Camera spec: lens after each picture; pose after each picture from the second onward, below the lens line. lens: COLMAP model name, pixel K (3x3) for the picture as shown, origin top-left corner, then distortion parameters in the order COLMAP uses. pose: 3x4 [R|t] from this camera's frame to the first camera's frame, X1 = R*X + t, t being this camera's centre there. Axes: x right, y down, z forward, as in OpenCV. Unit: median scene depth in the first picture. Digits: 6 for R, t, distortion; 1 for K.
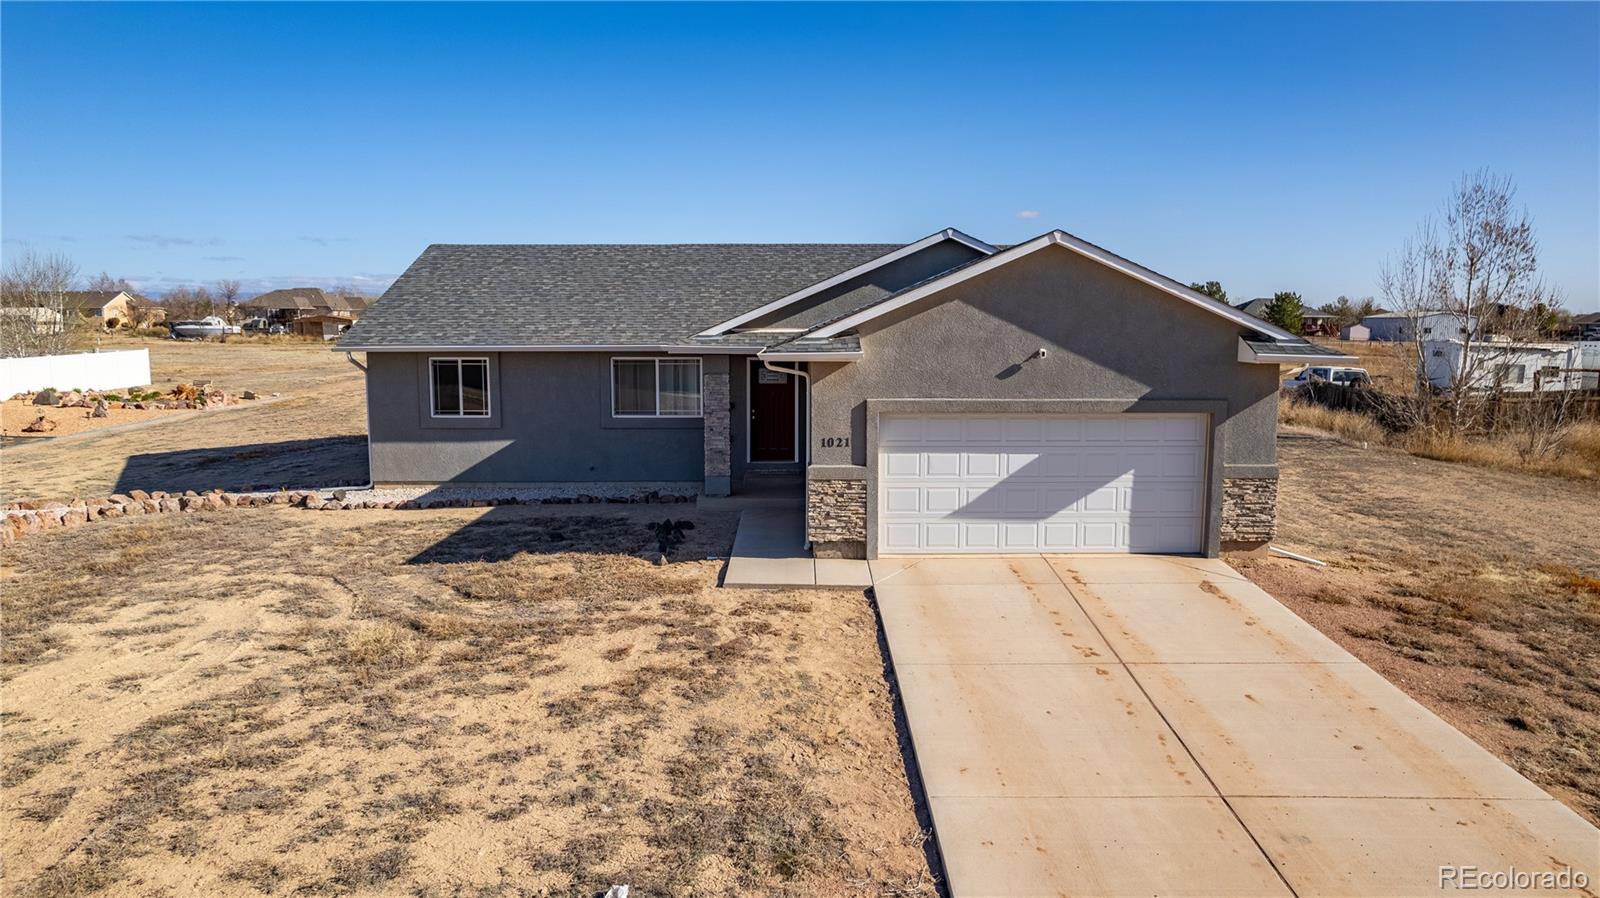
lens RADIAL K [[1021.3, 0, 802.8], [0, 1021.3, 451.6], [0, 0, 1]] dist [-0.067736, 0.053257]
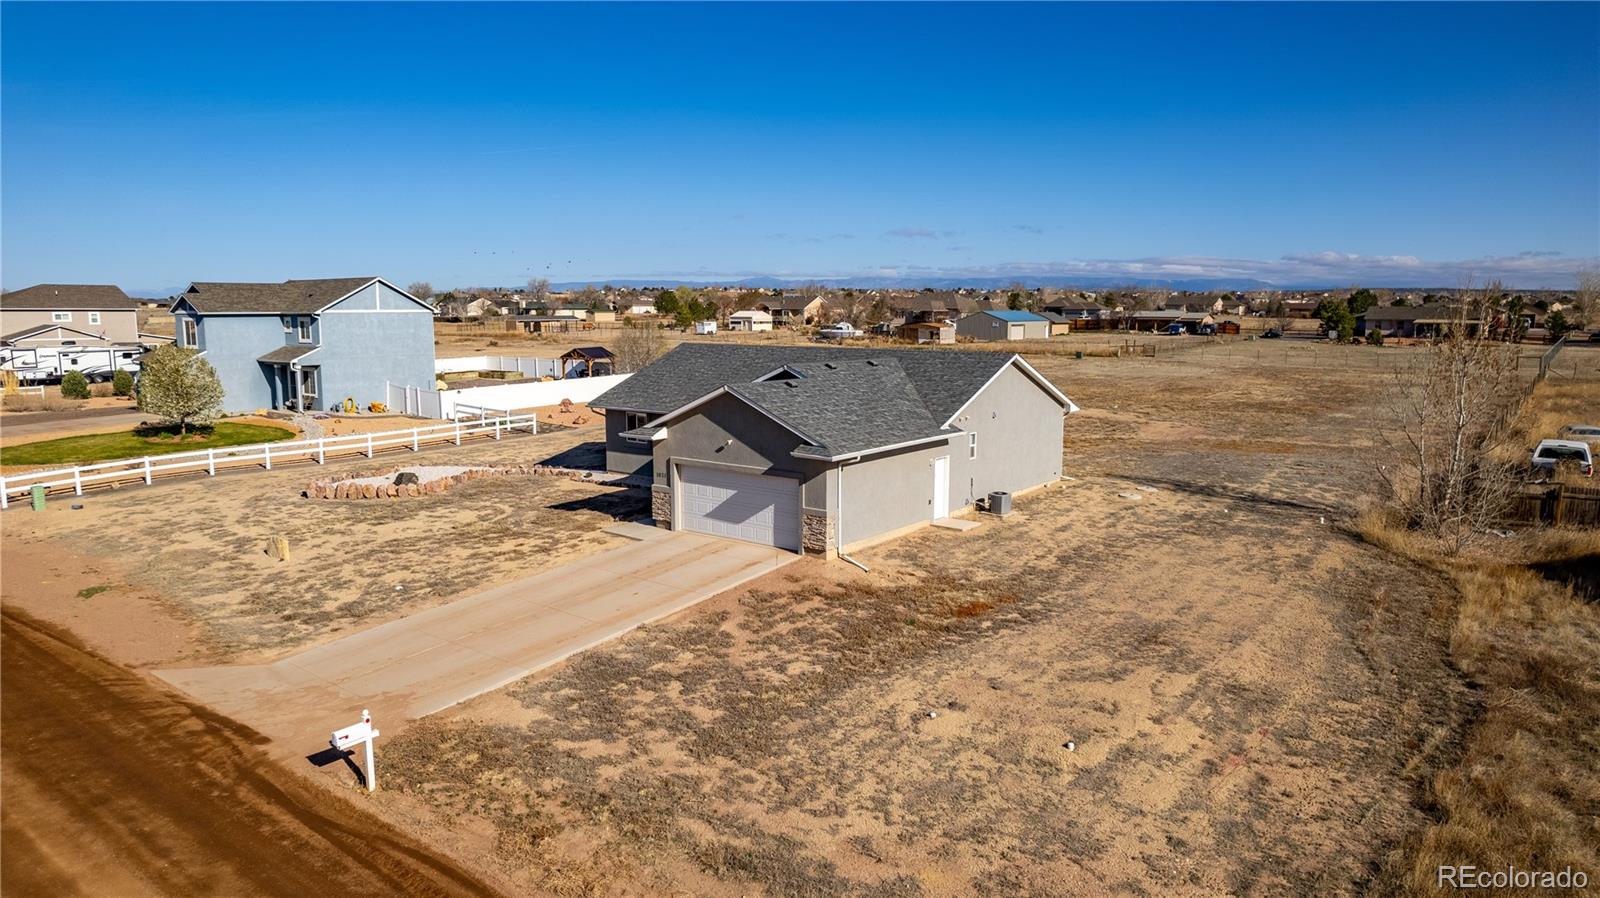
lens RADIAL K [[1021.3, 0, 806.2], [0, 1021.3, 439.4], [0, 0, 1]] dist [-0.067736, 0.053257]
pose [[0.784921, 0.079568, -0.614466, 1.597941], [-0.077159, 0.996553, 0.030482, -0.173776], [0.614773, 0.023486, 0.788355, -0.525273]]
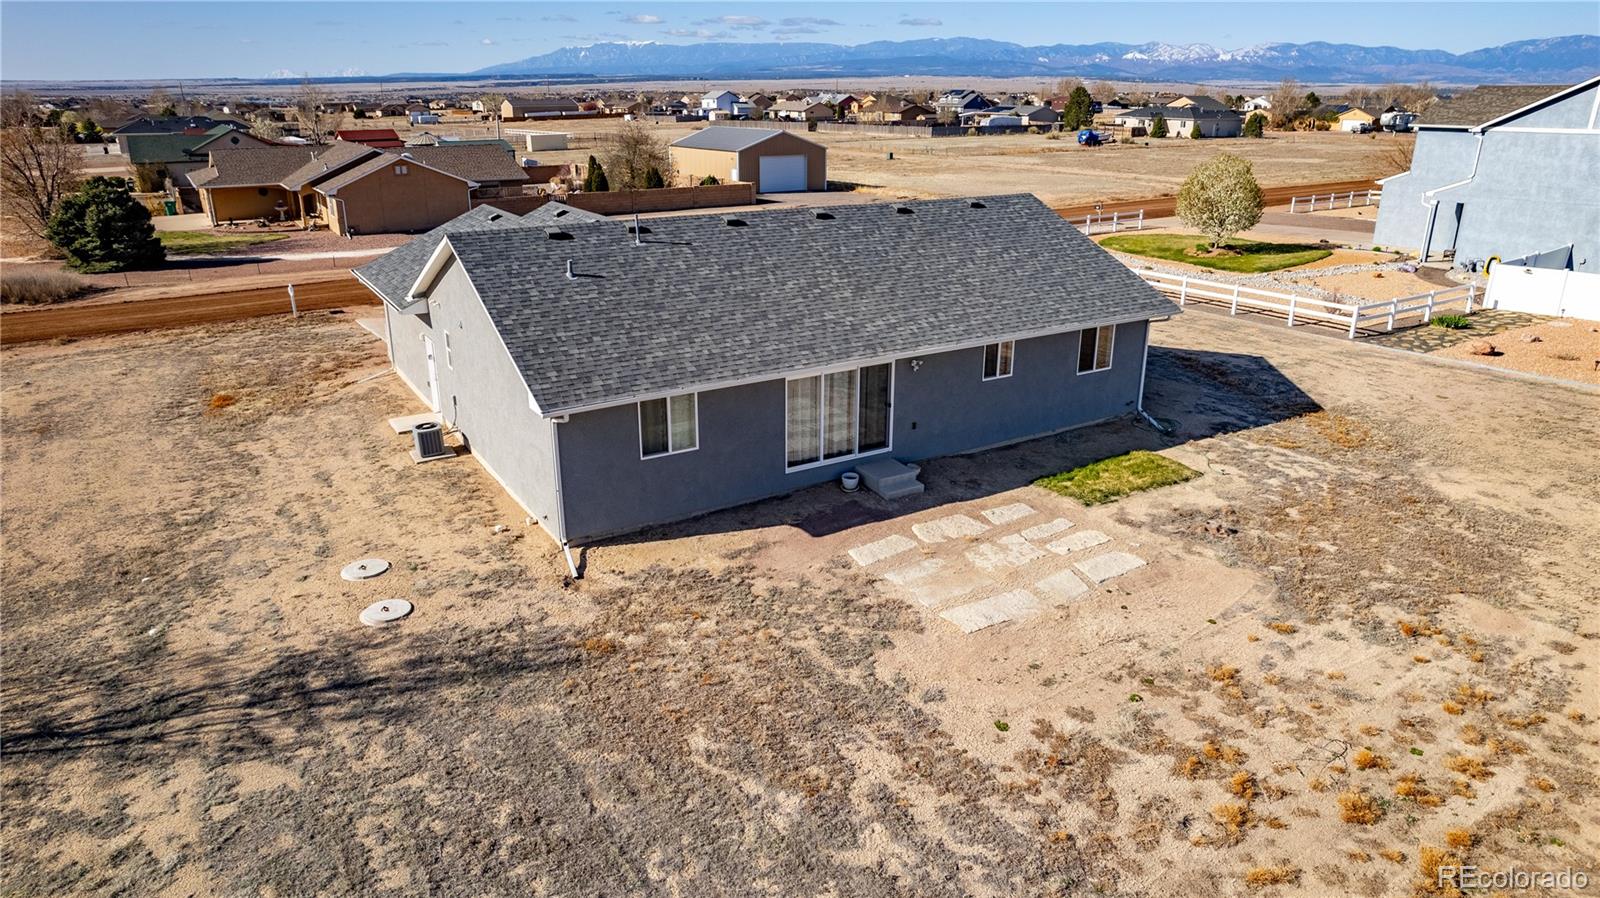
lens RADIAL K [[1021.3, 0, 800.6], [0, 1021.3, 453.1], [0, 0, 1]] dist [-0.067736, 0.053257]
pose [[-0.855094, 0.173119, -0.488717, 0.805614], [-0.067511, 0.897406, 0.436010, -0.715385], [0.514059, 0.405823, -0.755679, 3.130124]]
